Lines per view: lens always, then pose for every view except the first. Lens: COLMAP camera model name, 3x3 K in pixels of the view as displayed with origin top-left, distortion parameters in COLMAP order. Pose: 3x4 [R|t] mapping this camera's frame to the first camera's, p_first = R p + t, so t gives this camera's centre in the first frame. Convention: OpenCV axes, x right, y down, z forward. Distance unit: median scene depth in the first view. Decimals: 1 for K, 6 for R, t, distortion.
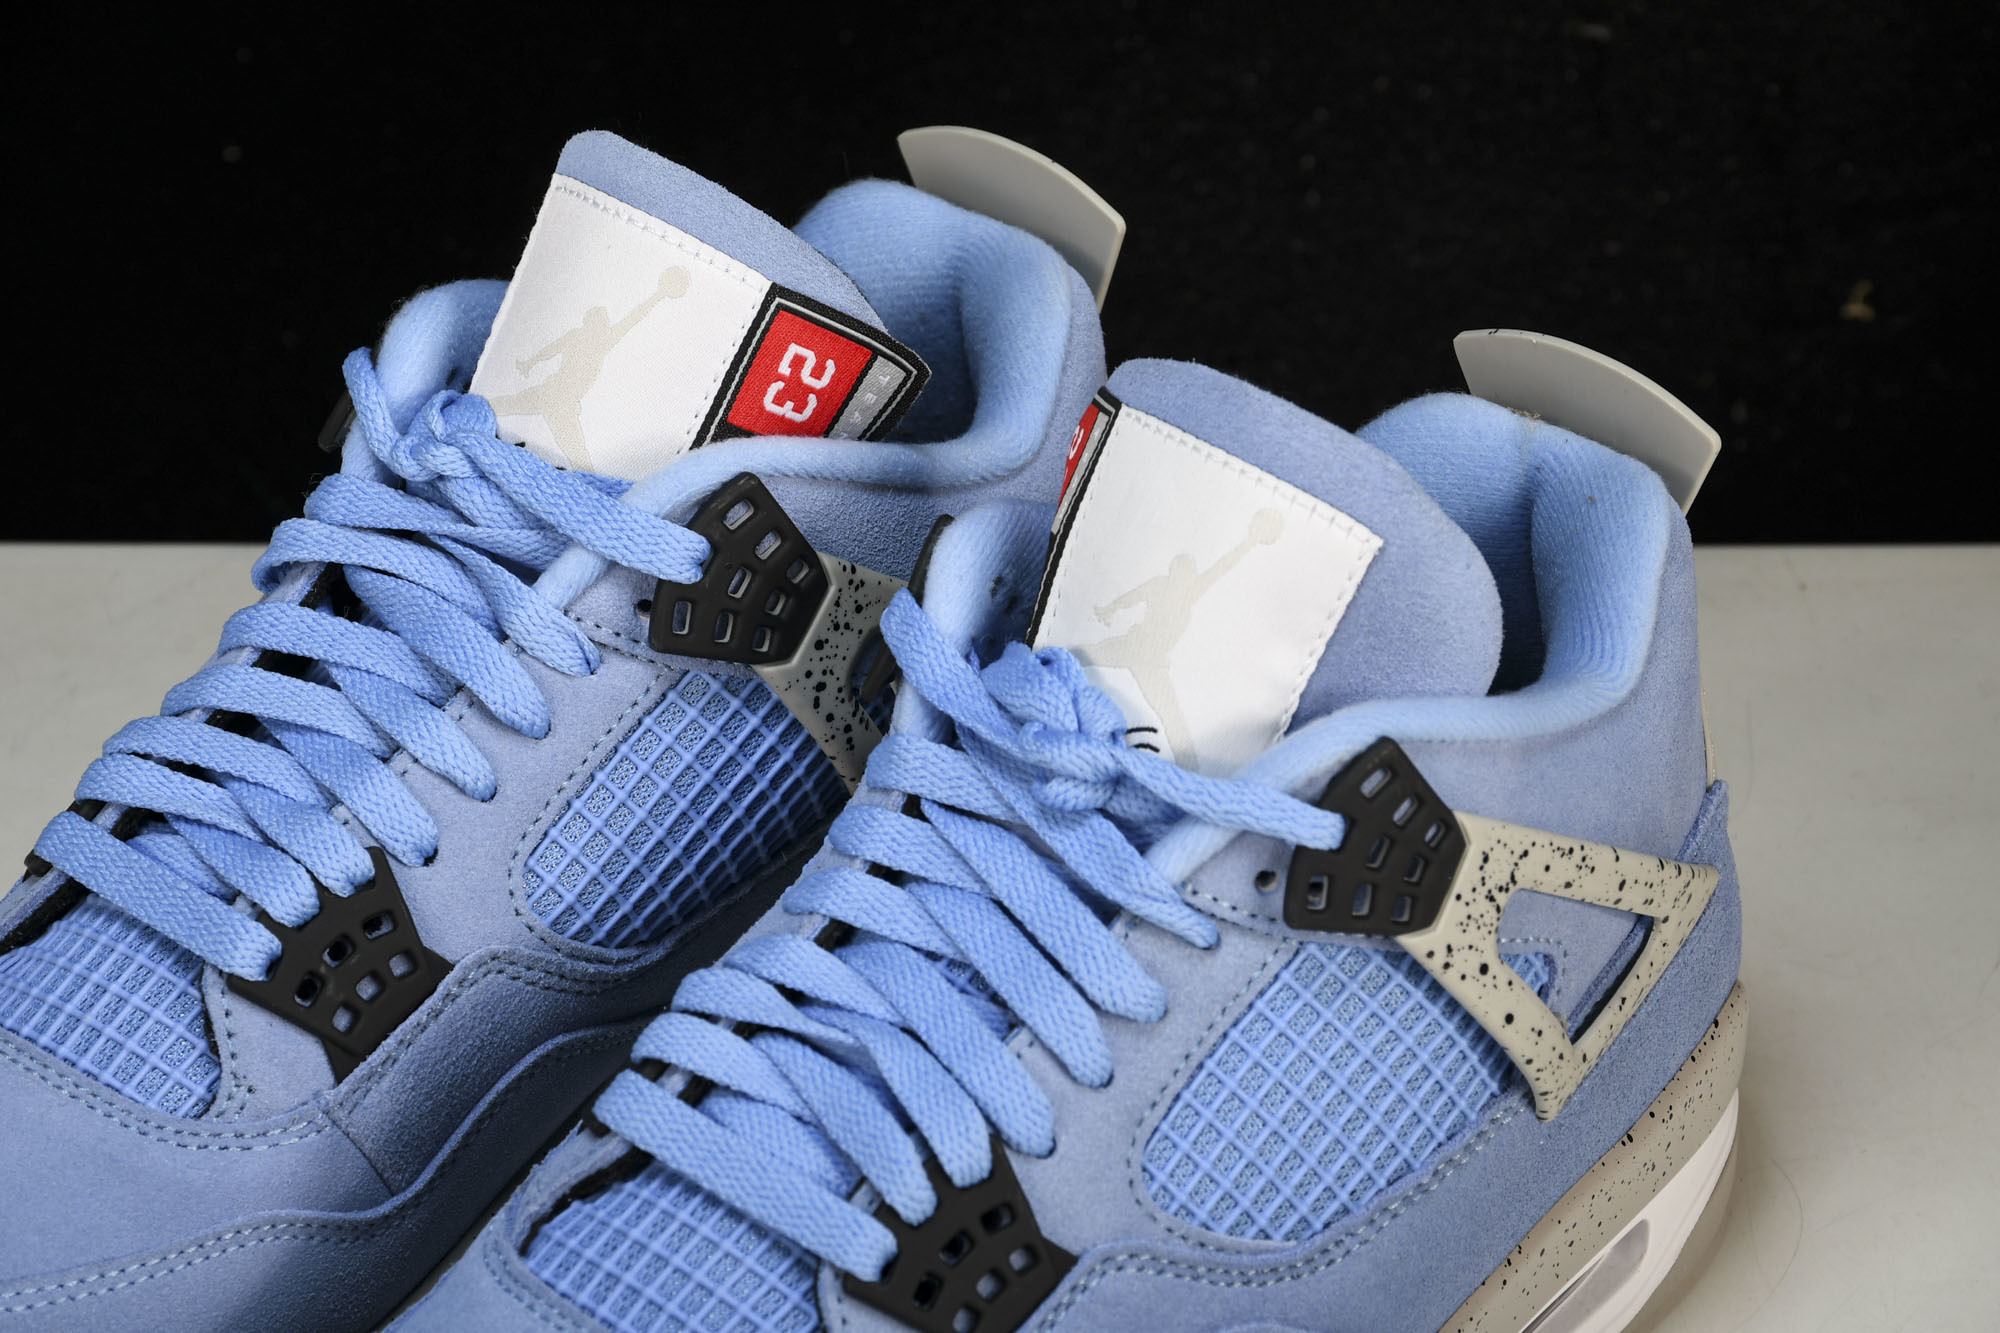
lens RADIAL K [[6632.1, 0, 999.3], [0, 6632.1, 659.9], [0, 0, 1]] dist [0.818864, 0.000000]
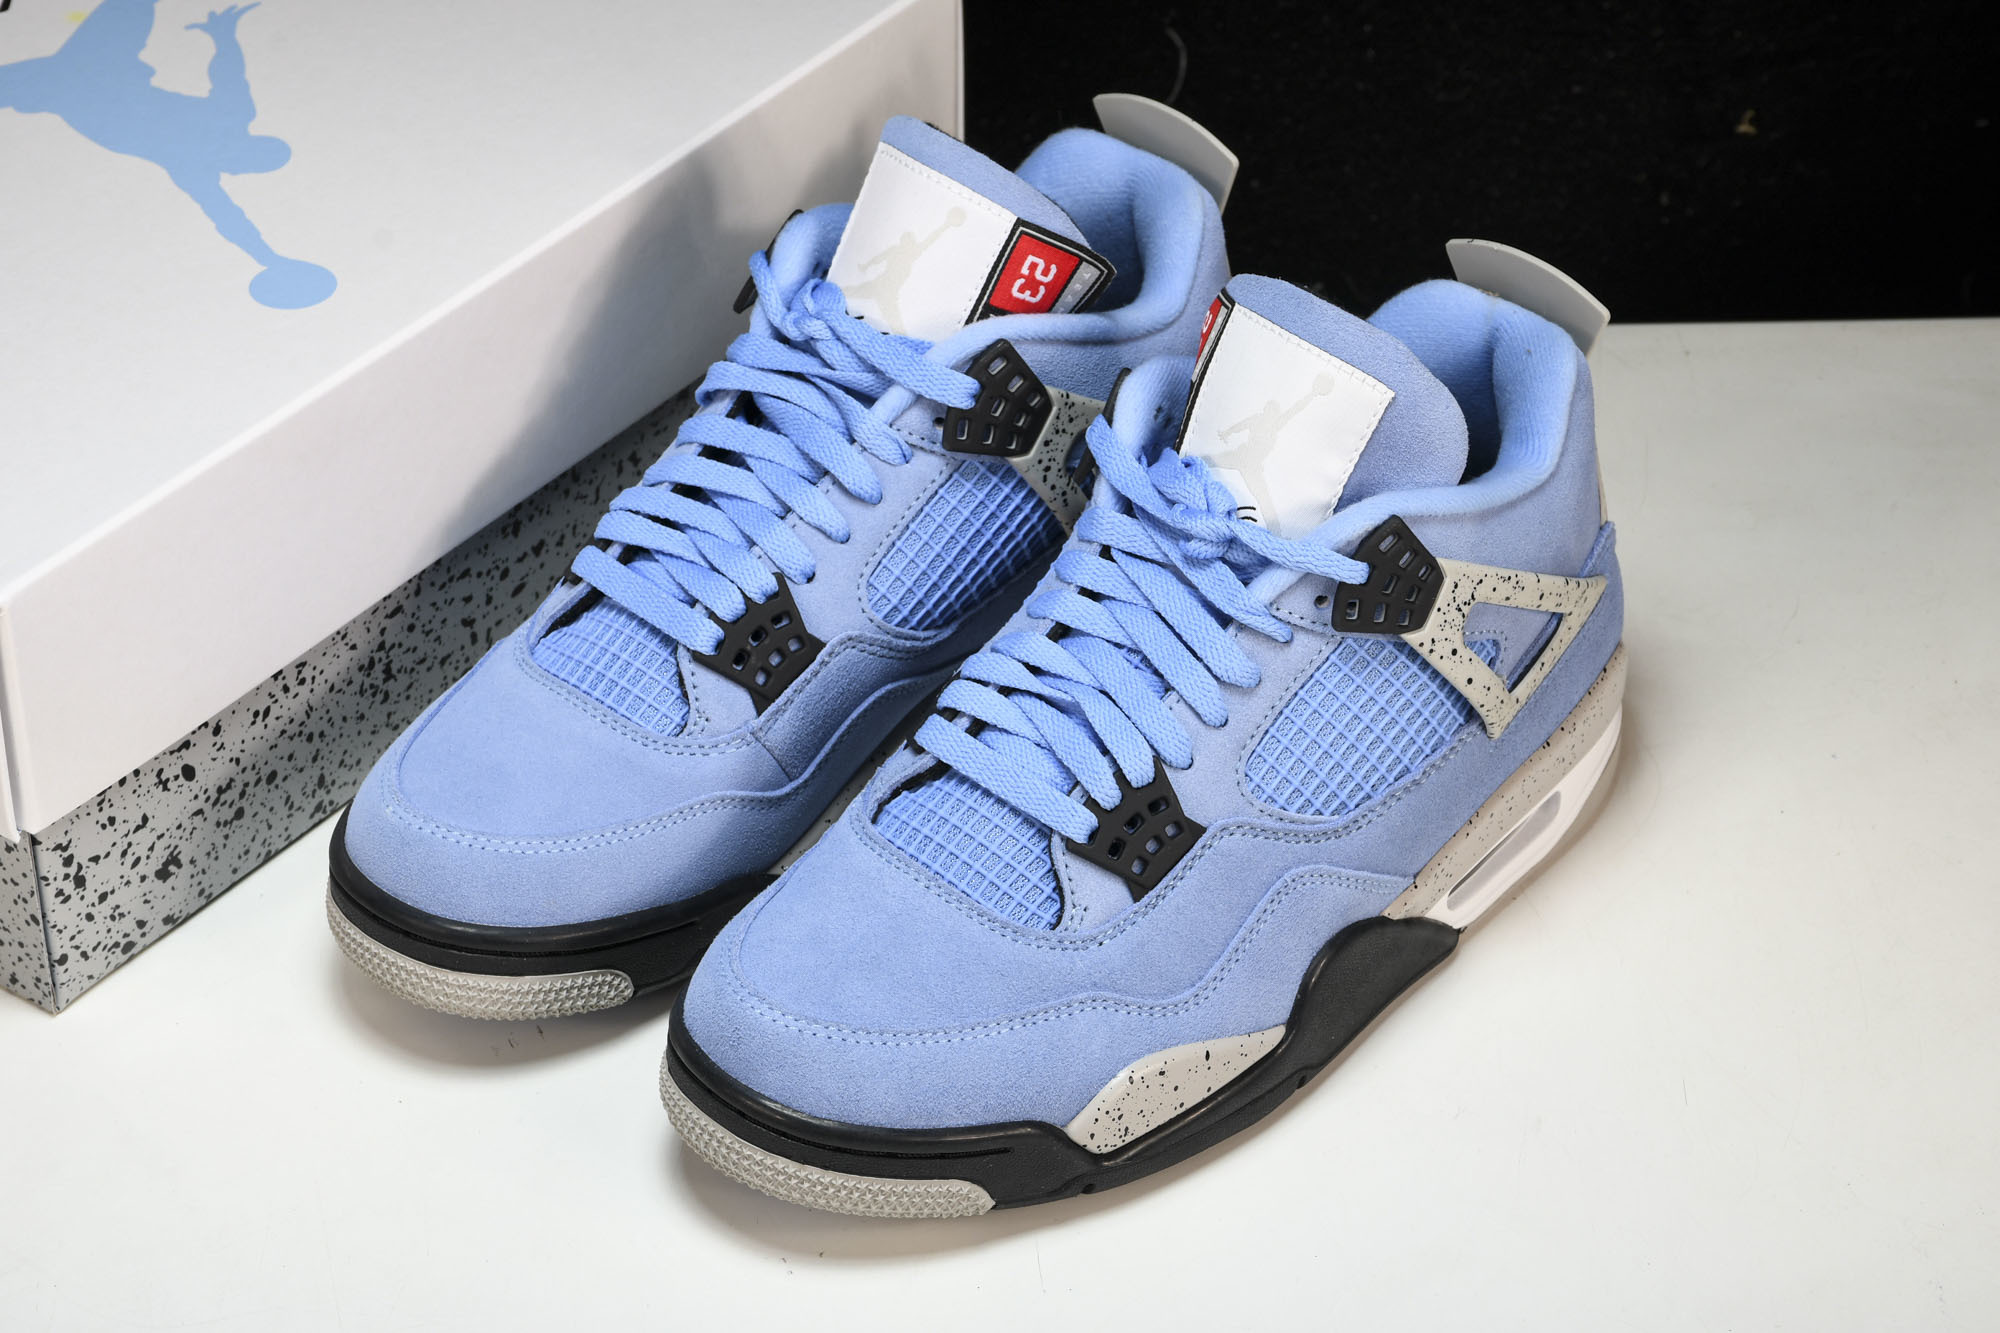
lens RADIAL K [[5783.8, 0, 960.0], [0, 5783.8, 705.1], [0, 0, 1]] dist [0.694586, 0.000000]
pose [[0.999552, 0.000226, -0.029918, -0.006186], [0.002756, 0.995024, 0.099602, -0.081874], [0.029792, -0.099640, 0.994577, -0.420432]]
